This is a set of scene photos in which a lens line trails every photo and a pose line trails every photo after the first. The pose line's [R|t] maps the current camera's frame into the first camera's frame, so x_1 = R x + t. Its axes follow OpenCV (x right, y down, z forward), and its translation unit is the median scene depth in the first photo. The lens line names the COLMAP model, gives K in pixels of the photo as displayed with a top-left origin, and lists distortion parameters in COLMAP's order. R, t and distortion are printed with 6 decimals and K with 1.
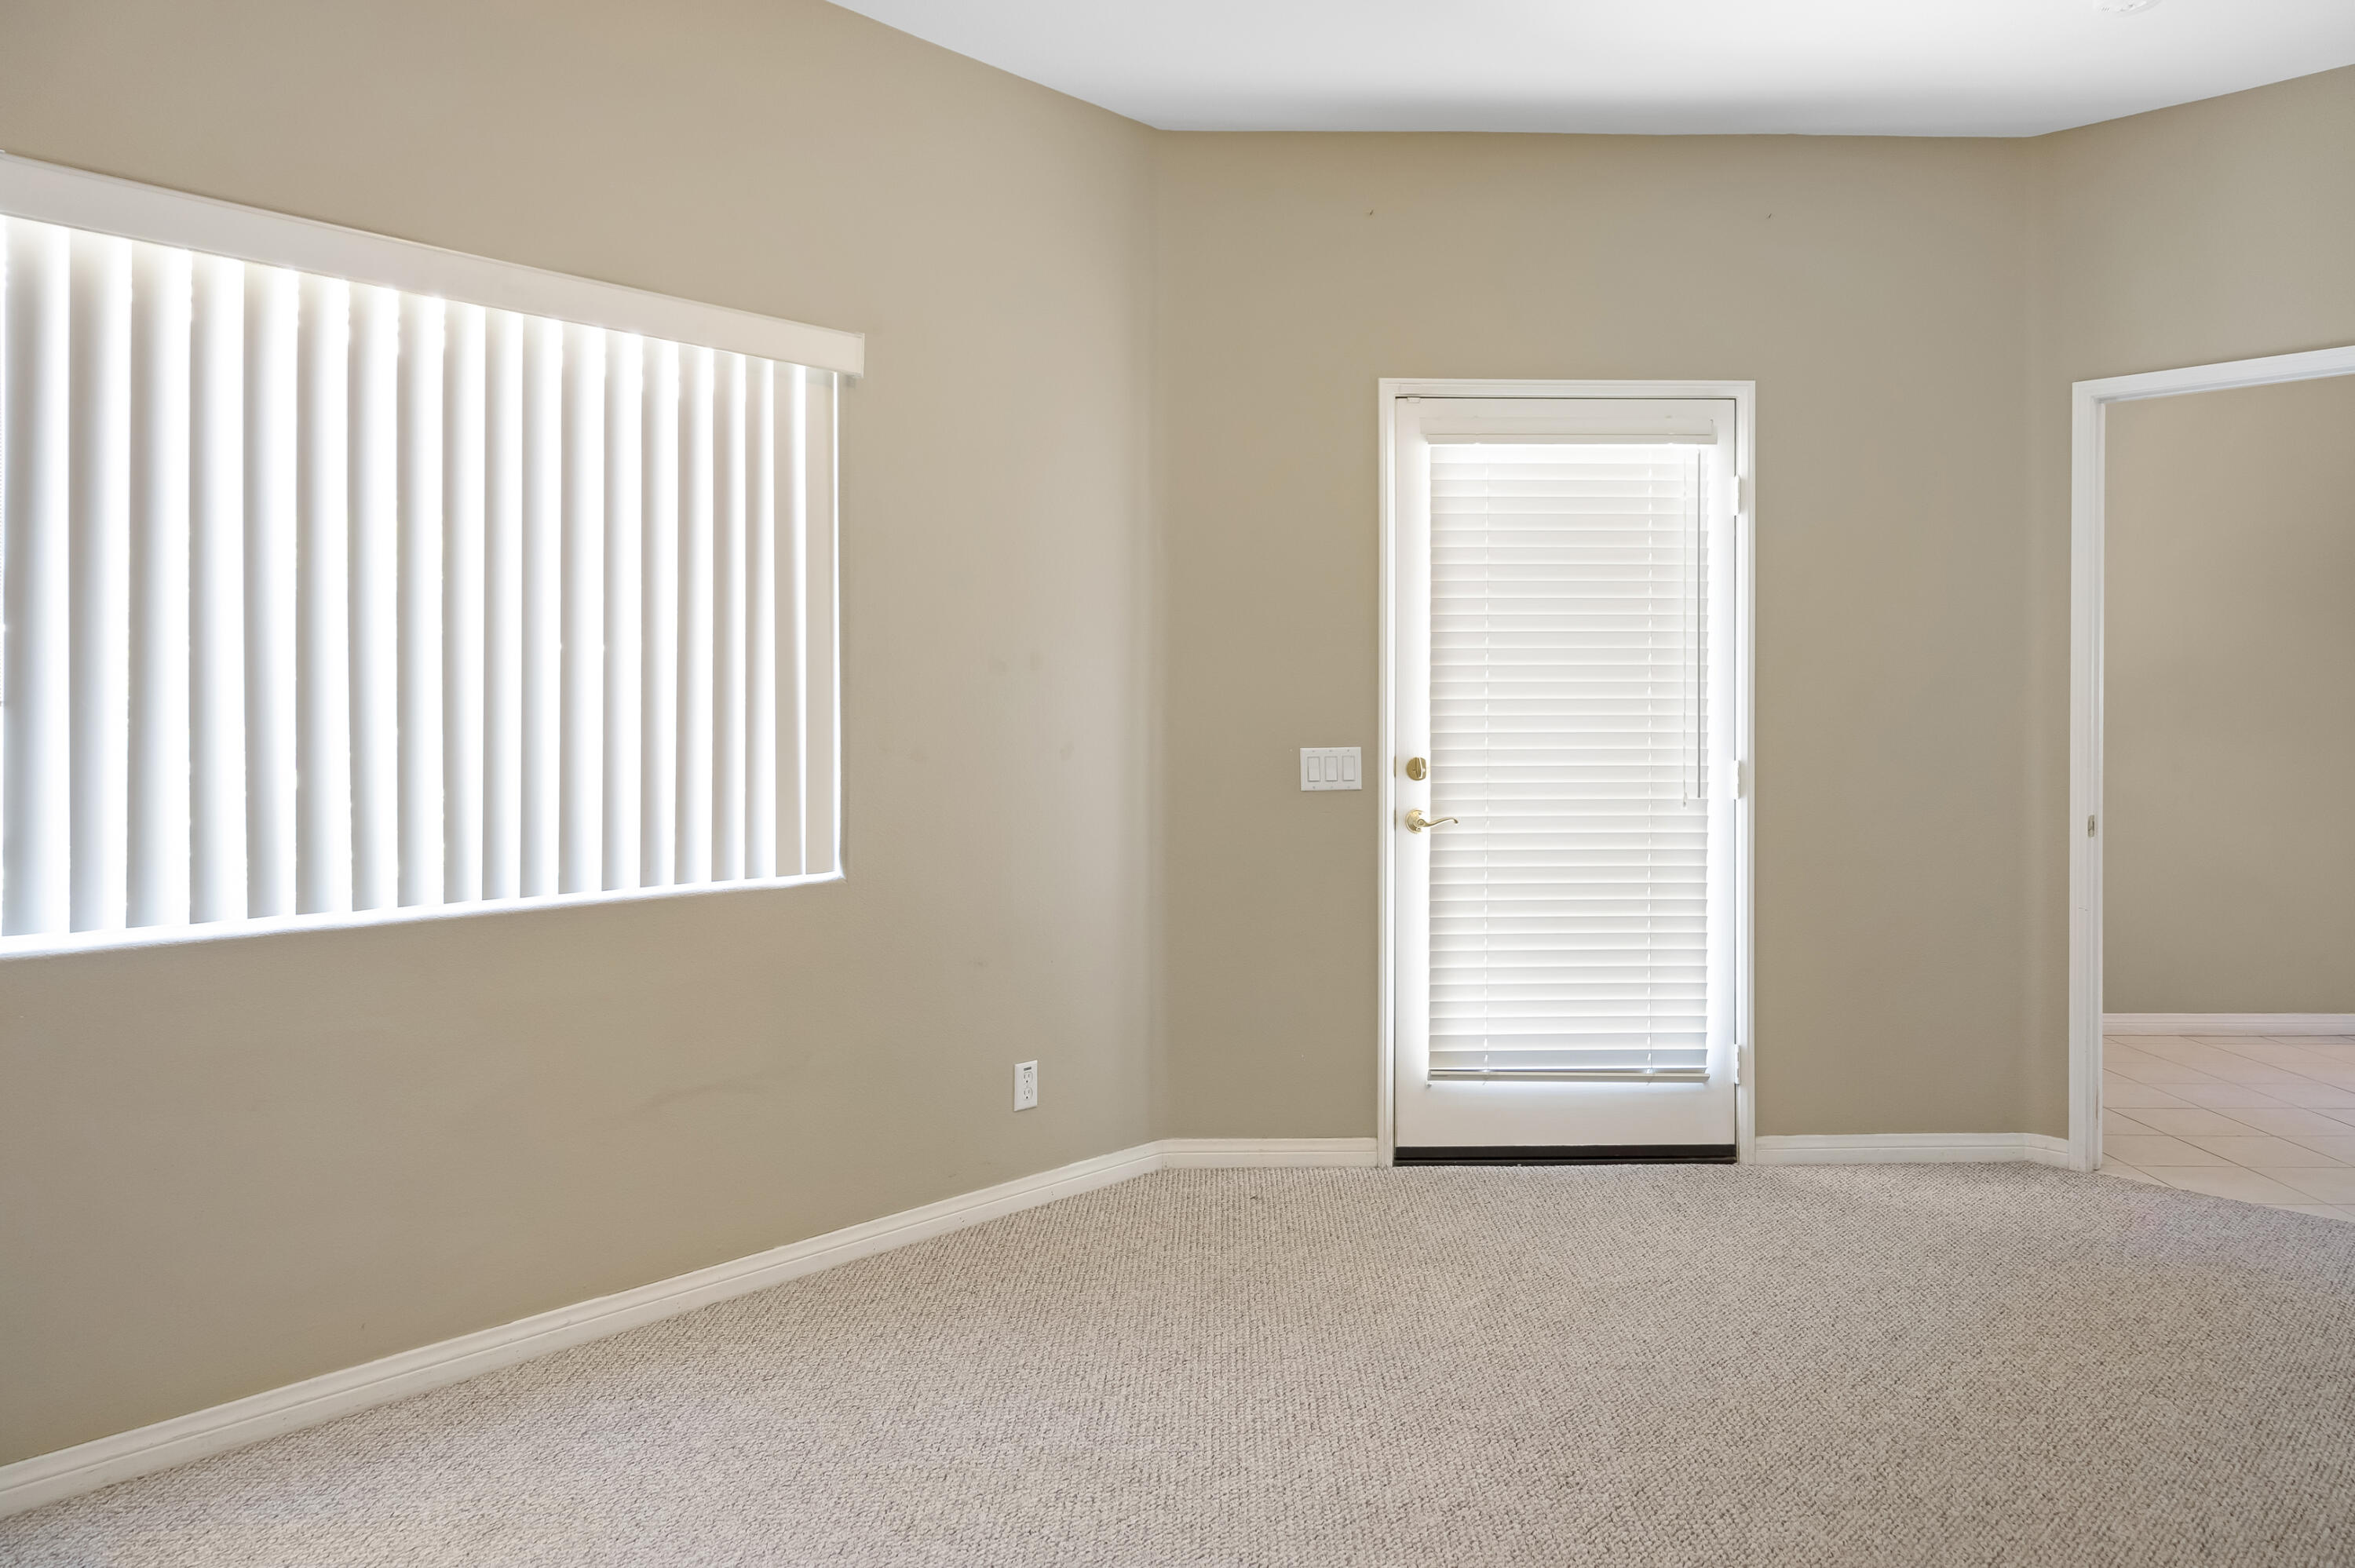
lens RADIAL K [[1521.7, 0, 1196.7], [0, 1521.7, 720.4], [0, 0, 1]] dist [-0.005856, 0.003636]
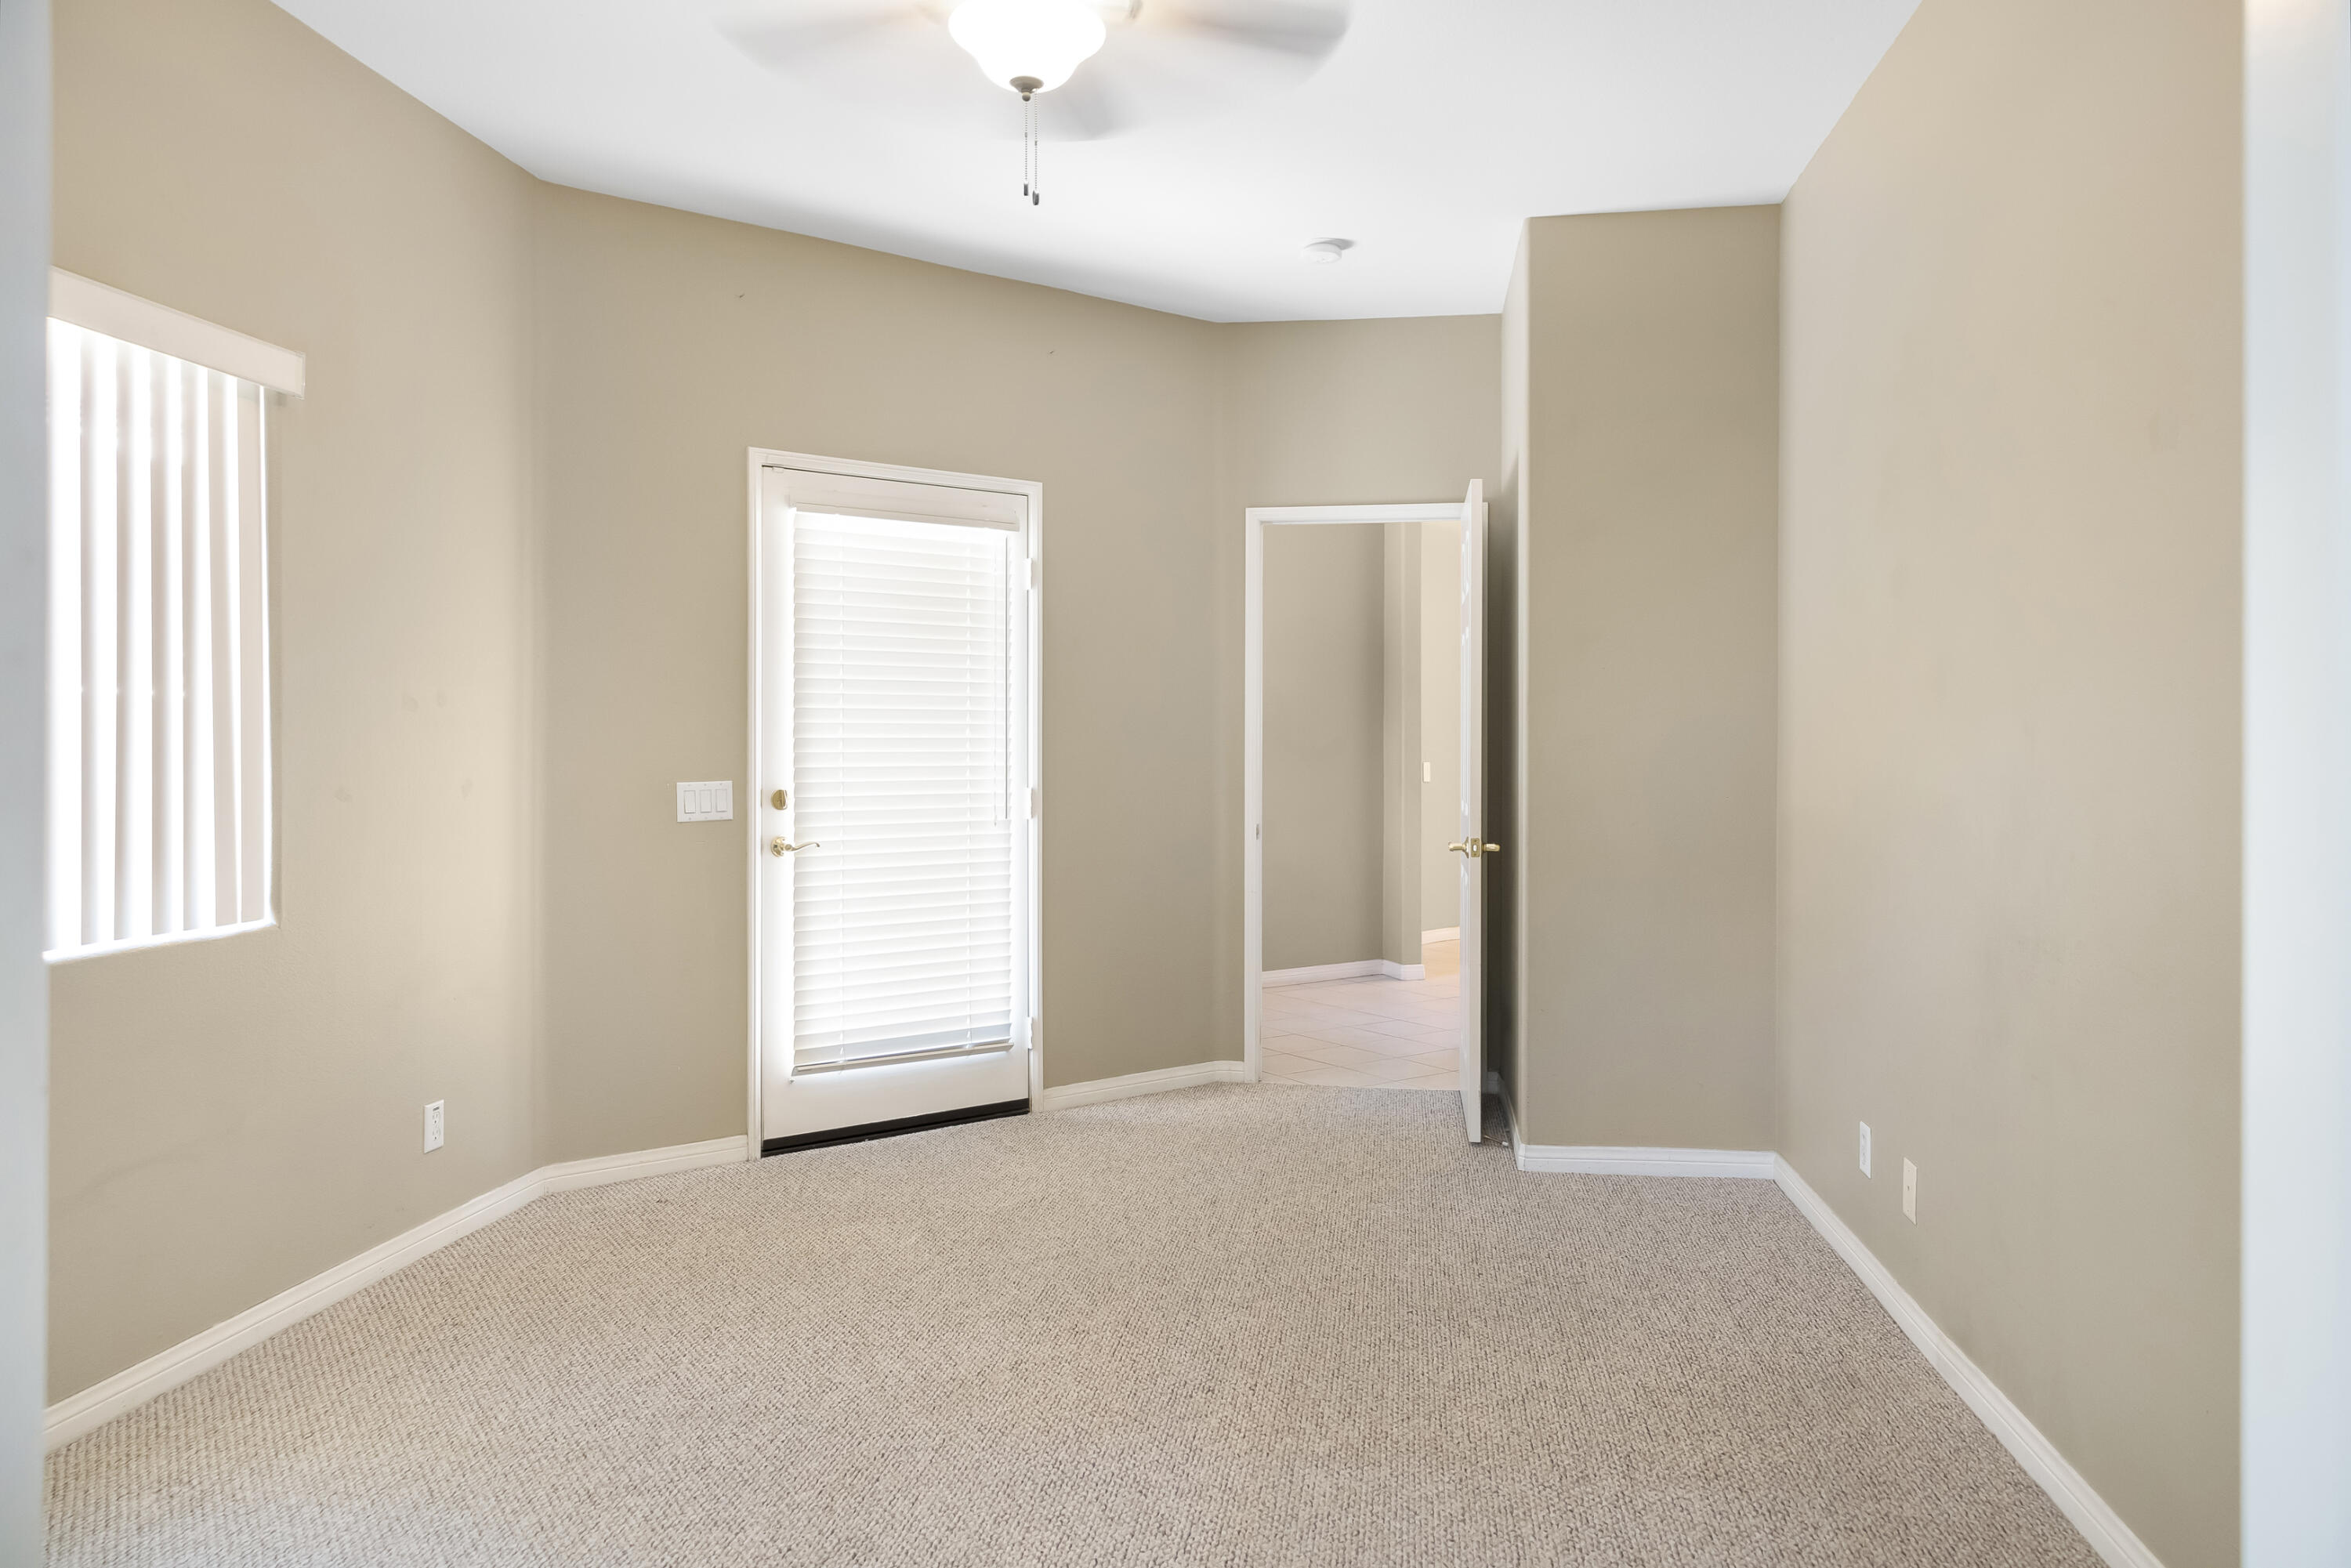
lens RADIAL K [[1519.2, 0, 1150.6], [0, 1519.2, 763.5], [0, 0, 1]] dist [-0.005856, 0.003636]
pose [[0.819035, -0.005501, 0.573717, -0.286434], [0.002473, 0.999979, 0.006058, -0.000911], [-0.573738, -0.003544, 0.819031, -0.073790]]
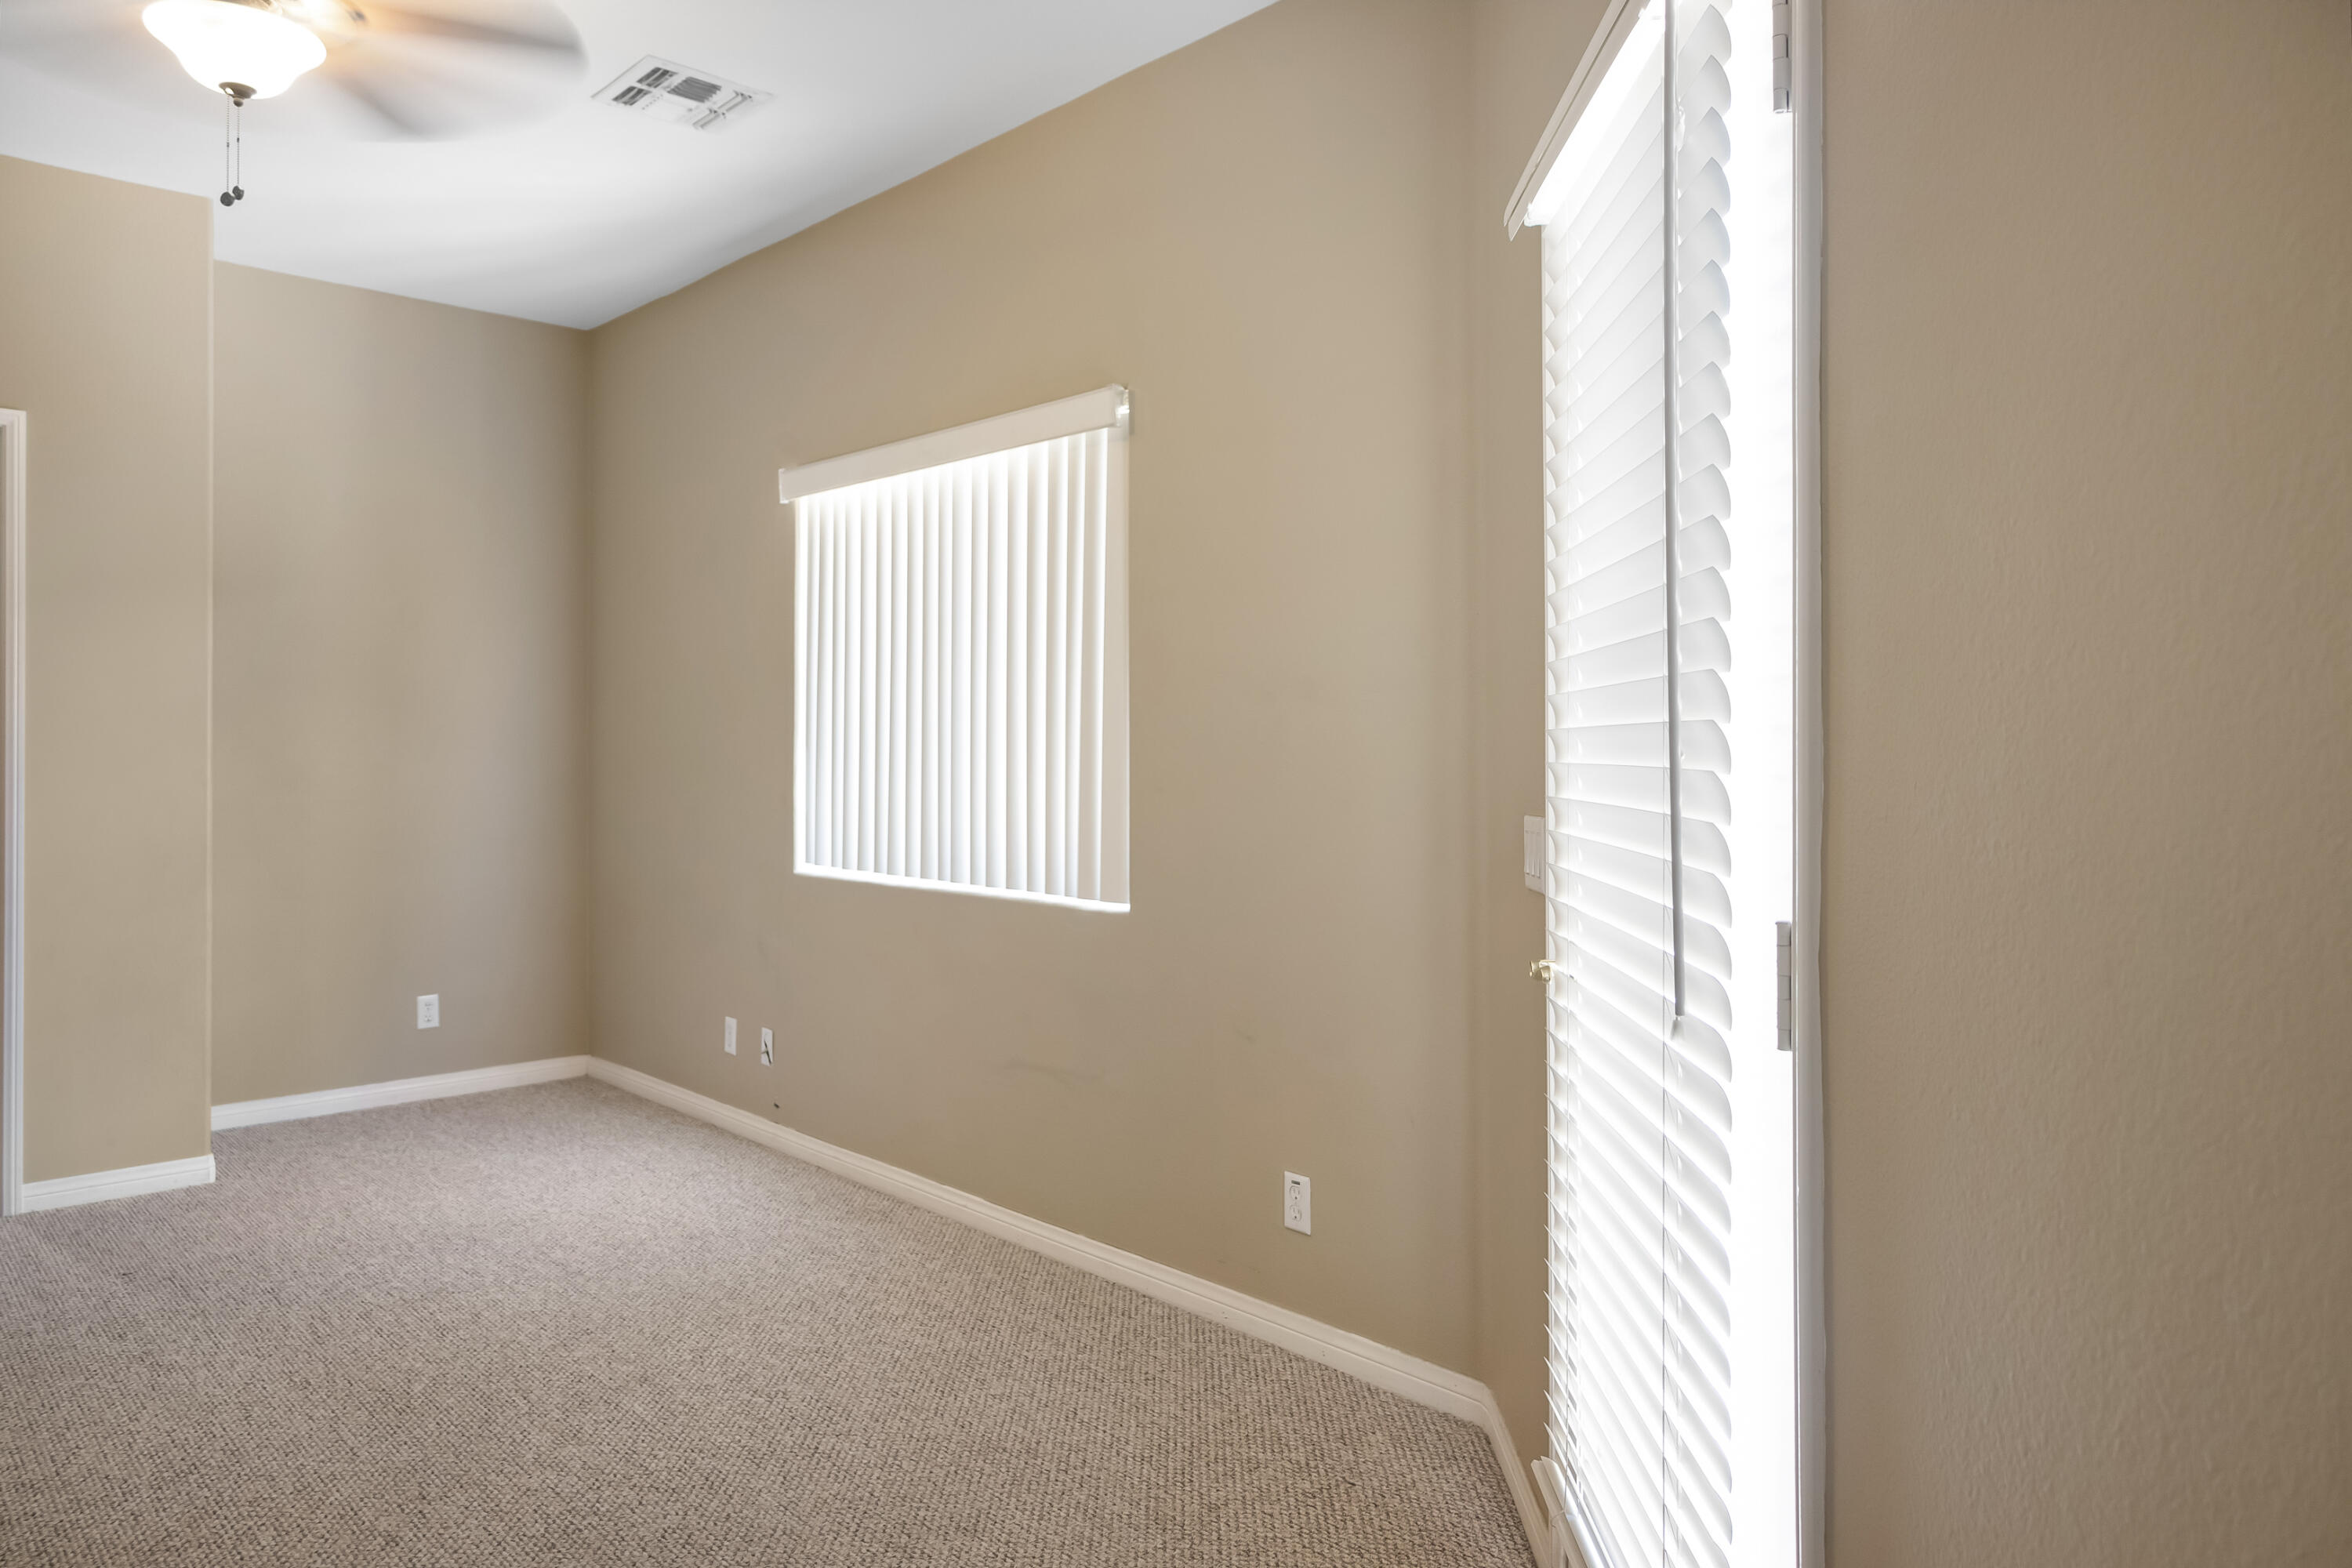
lens RADIAL K [[1519.9, 0, 1177.3], [0, 1519.9, 749.0], [0, 0, 1]] dist [-0.005856, 0.003636]
pose [[-0.037524, 0.000223, -0.999296, 0.697627], [-0.011462, 0.999934, 0.000653, -0.006446], [0.999230, 0.011478, -0.037519, 0.938299]]
